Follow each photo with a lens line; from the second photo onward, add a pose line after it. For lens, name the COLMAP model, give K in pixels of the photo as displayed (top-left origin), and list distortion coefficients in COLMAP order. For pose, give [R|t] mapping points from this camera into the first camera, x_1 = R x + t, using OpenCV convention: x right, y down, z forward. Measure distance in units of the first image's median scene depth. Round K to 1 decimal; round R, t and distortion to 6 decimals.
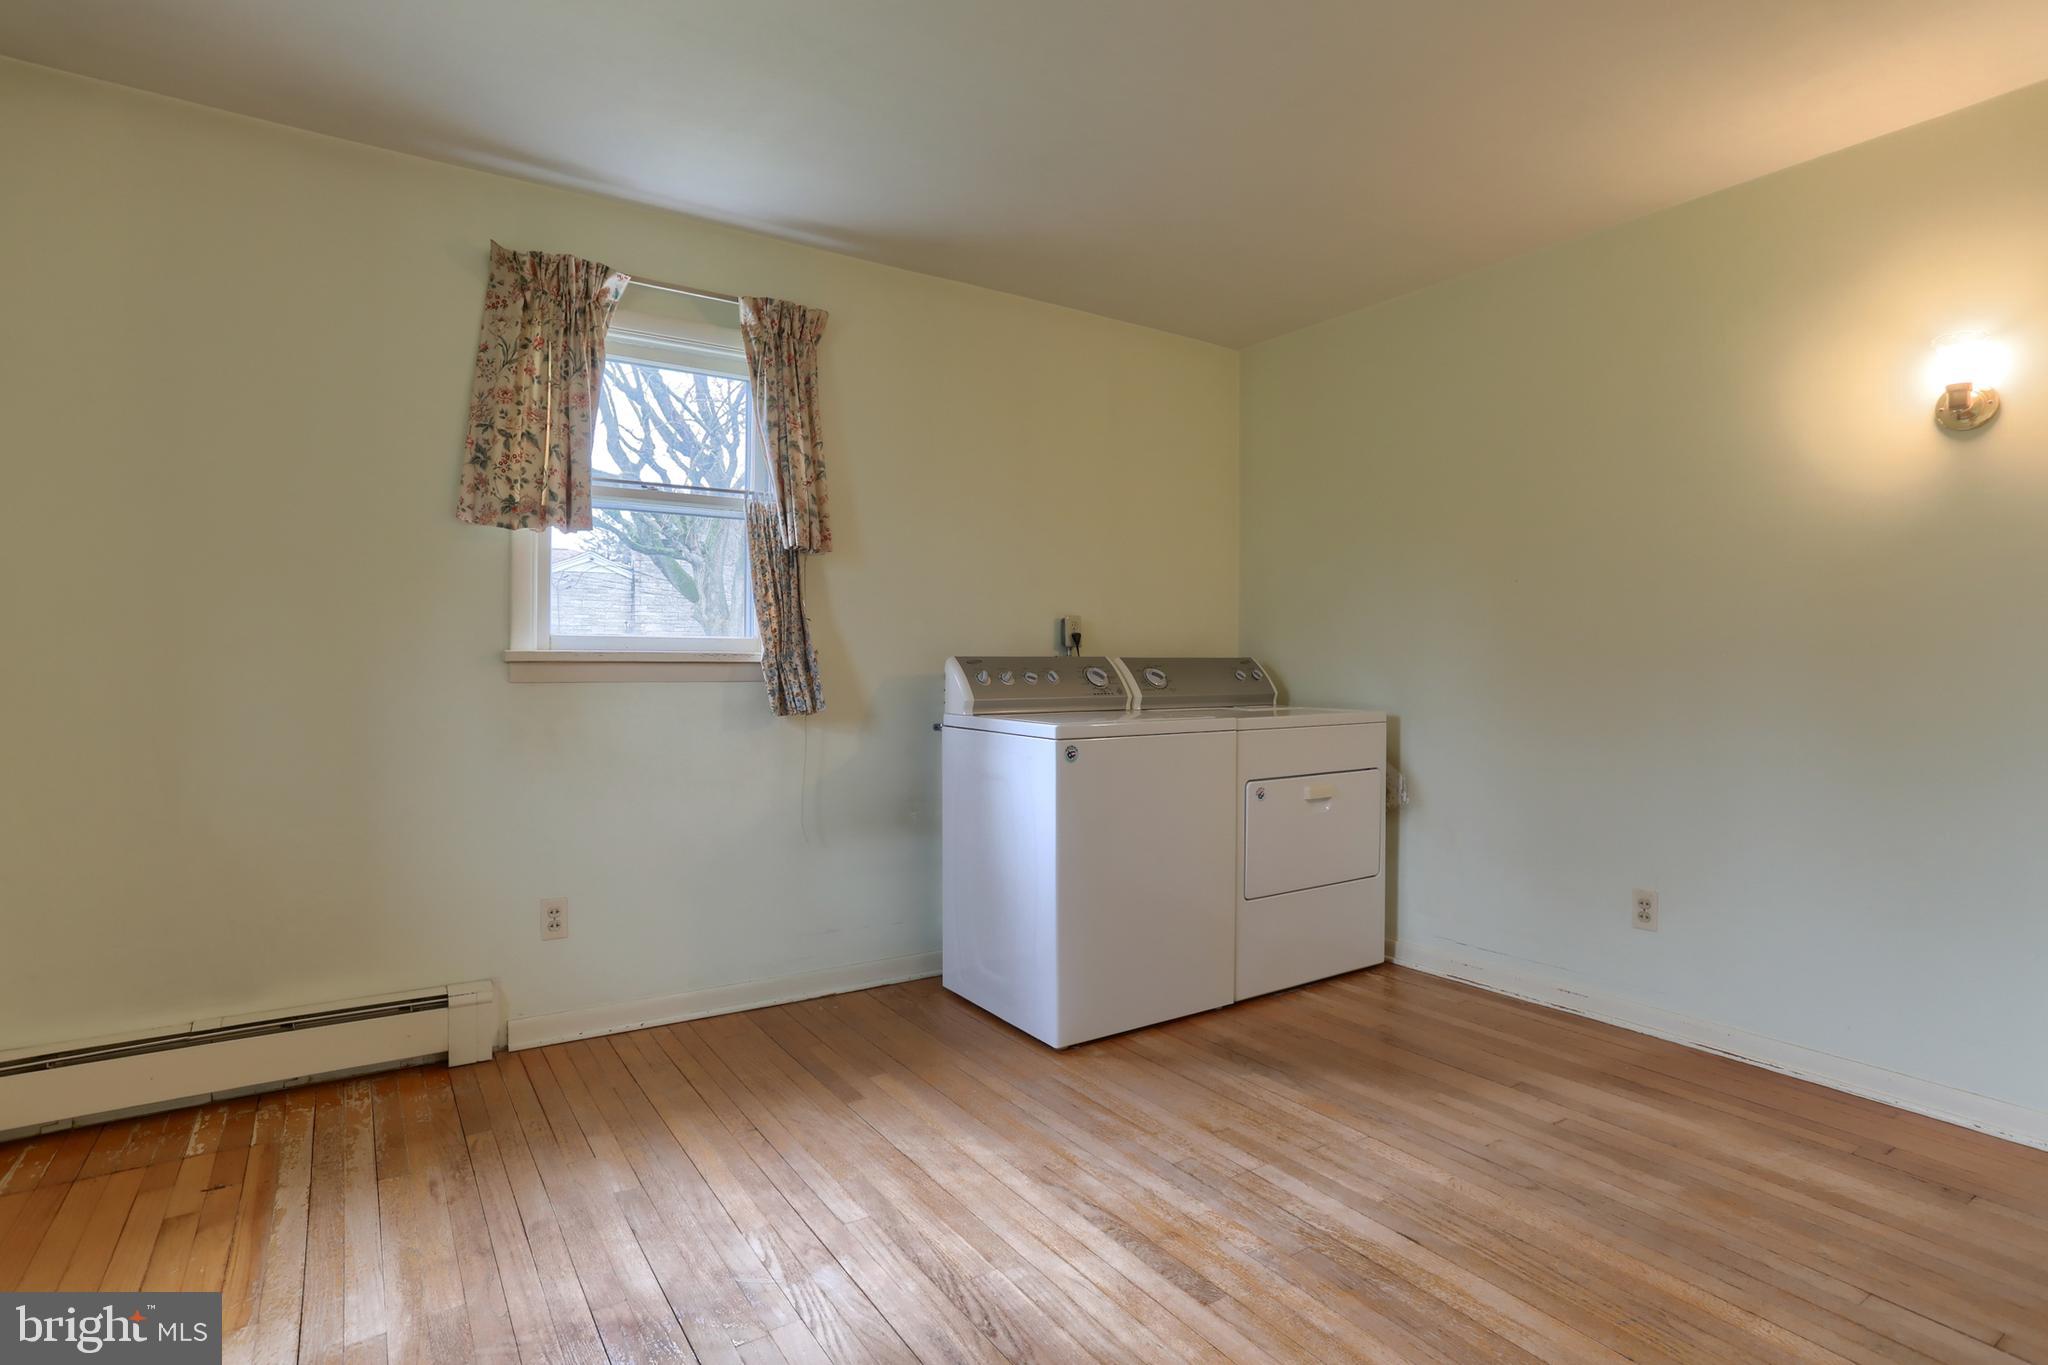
lens RADIAL K [[1036.7, 0, 1034.1], [0, 1036.7, 669.2], [0, 0, 1]] dist [-0.051017, 0.027301]
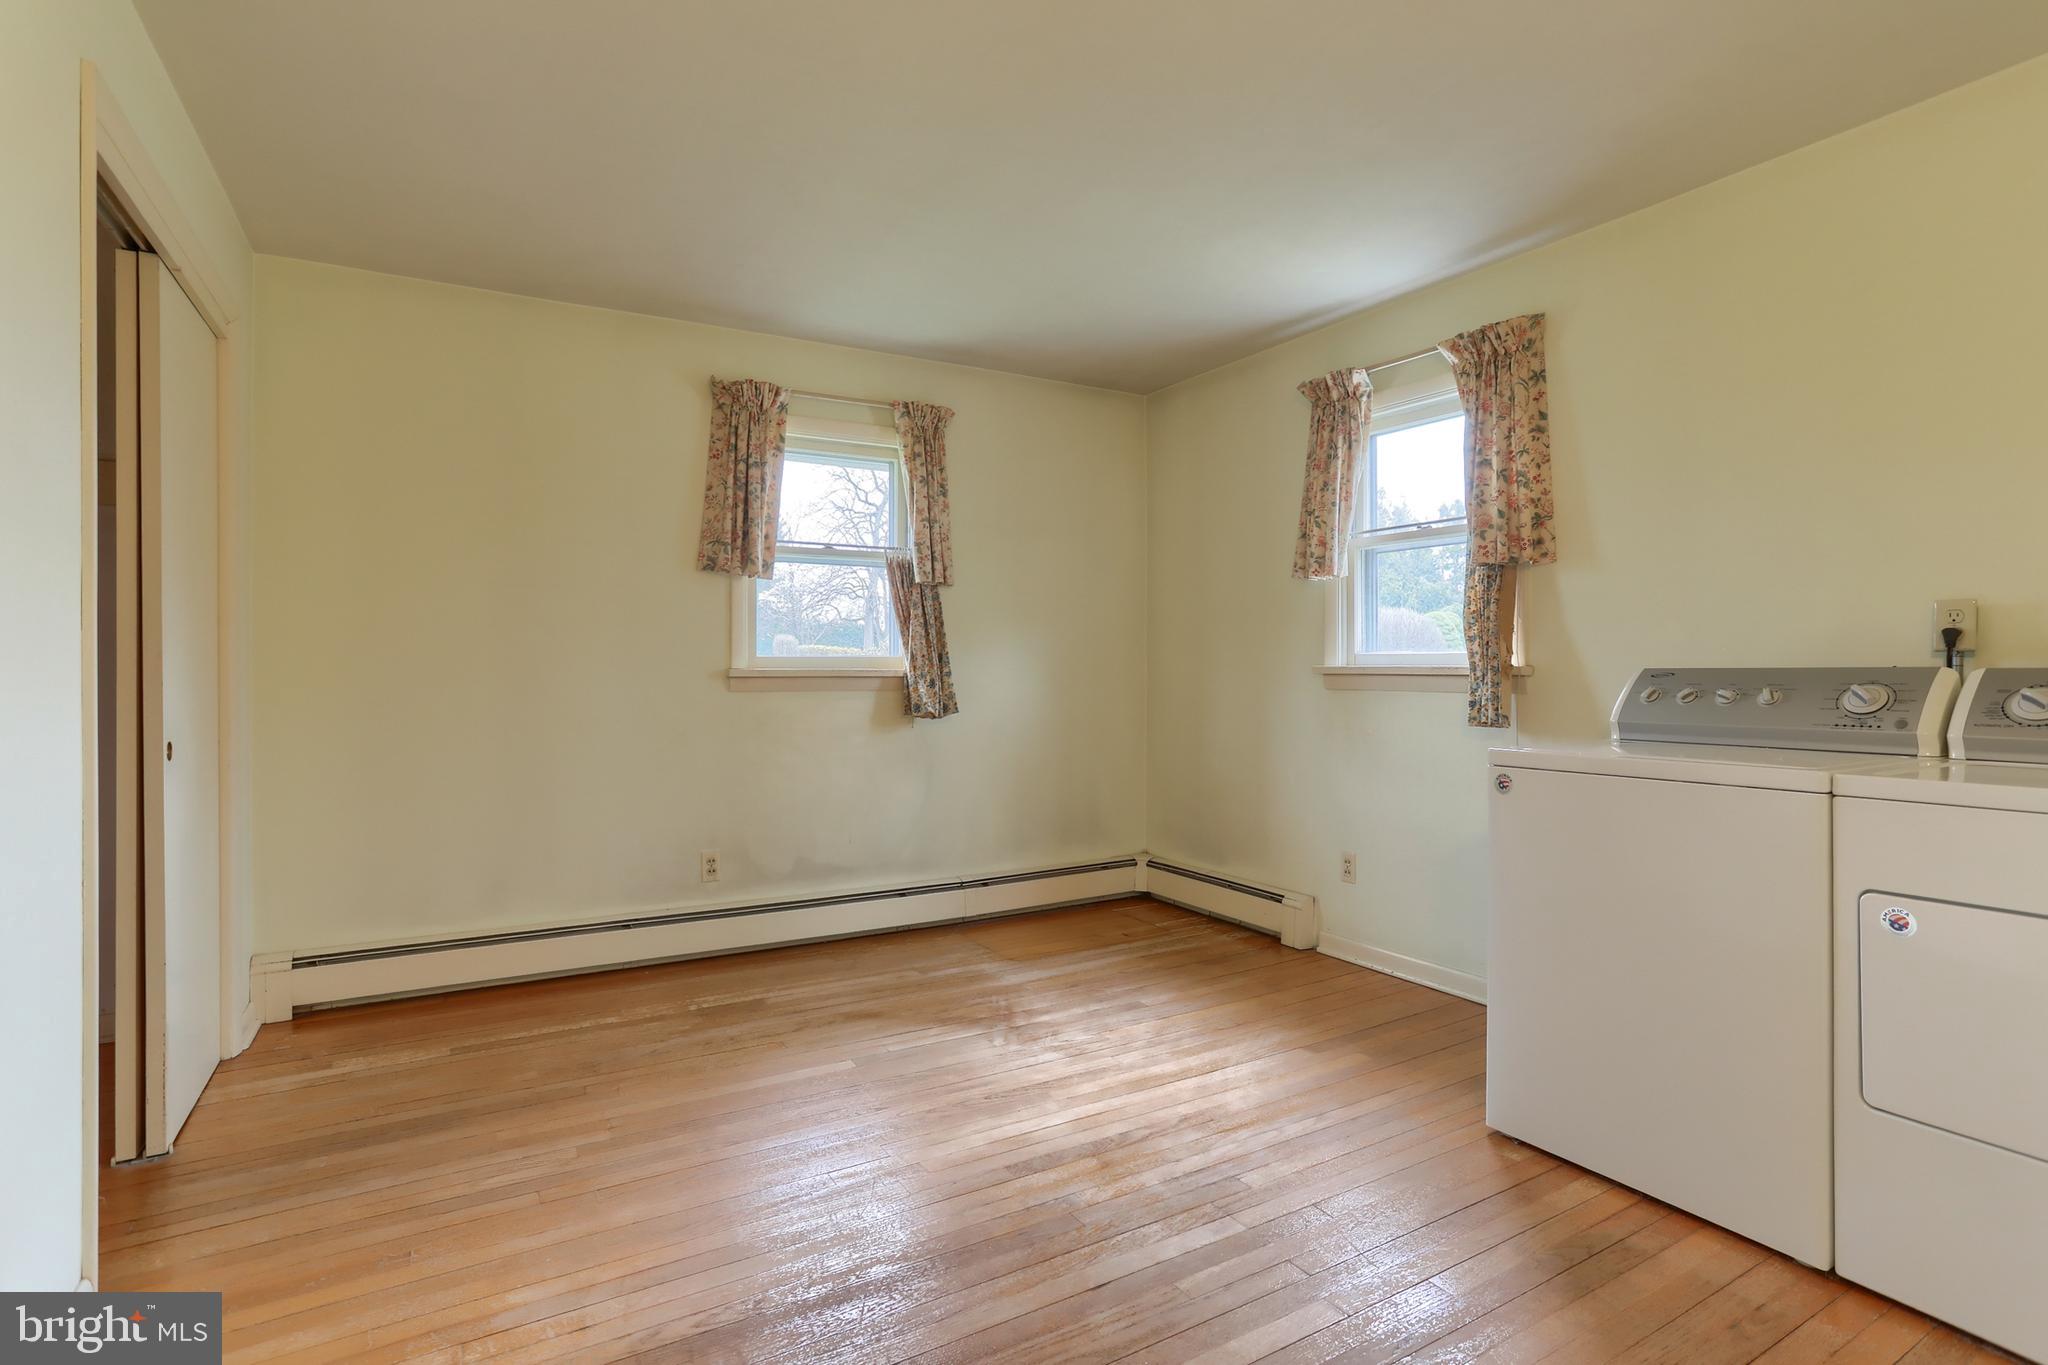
lens RADIAL K [[1036.7, 0, 1035.0], [0, 1036.7, 672.8], [0, 0, 1]] dist [-0.051017, 0.027301]
pose [[-0.062196, 0.000092, -0.998064, 1.031050], [-0.011739, 0.999931, 0.000824, -0.005432], [0.997995, 0.011768, -0.062191, 0.779017]]
